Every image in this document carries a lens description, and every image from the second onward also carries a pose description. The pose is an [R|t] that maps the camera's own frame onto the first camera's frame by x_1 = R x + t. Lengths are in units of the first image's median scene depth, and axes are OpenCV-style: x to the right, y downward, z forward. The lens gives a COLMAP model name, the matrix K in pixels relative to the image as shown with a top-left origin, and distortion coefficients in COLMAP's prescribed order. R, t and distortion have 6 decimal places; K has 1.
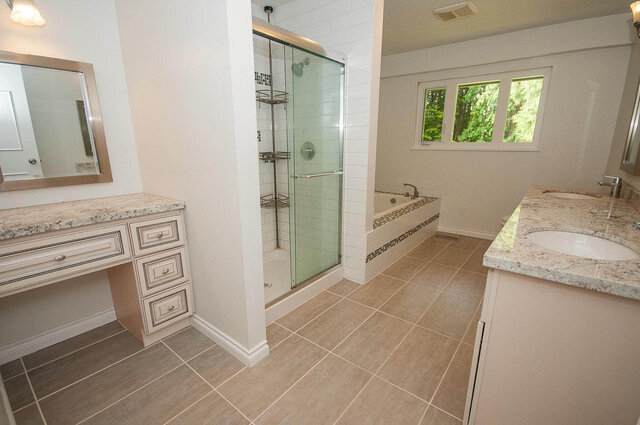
lens RADIAL K [[285.6, 0, 320.4], [0, 285.6, 212.6], [0, 0, 1]] dist [-0.002392, -0.007213]
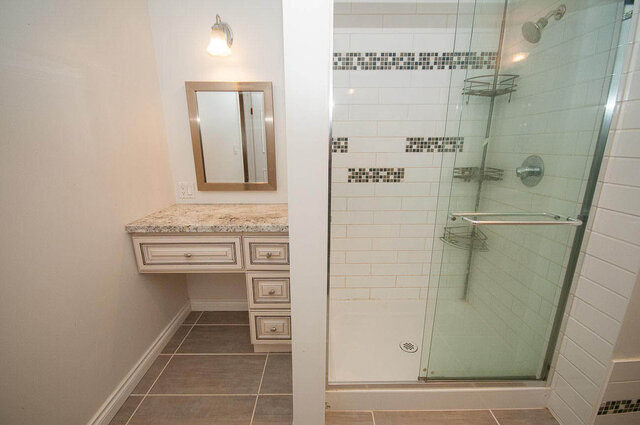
lens RADIAL K [[285.6, 0, 319.7], [0, 285.6, 217.8], [0, 0, 1]] dist [-0.002392, -0.007213]
pose [[0.628934, 0.194371, -0.752769, 0.226588], [-0.178677, 0.978463, 0.103364, -0.161731], [0.756648, 0.069493, 0.650118, 0.464774]]
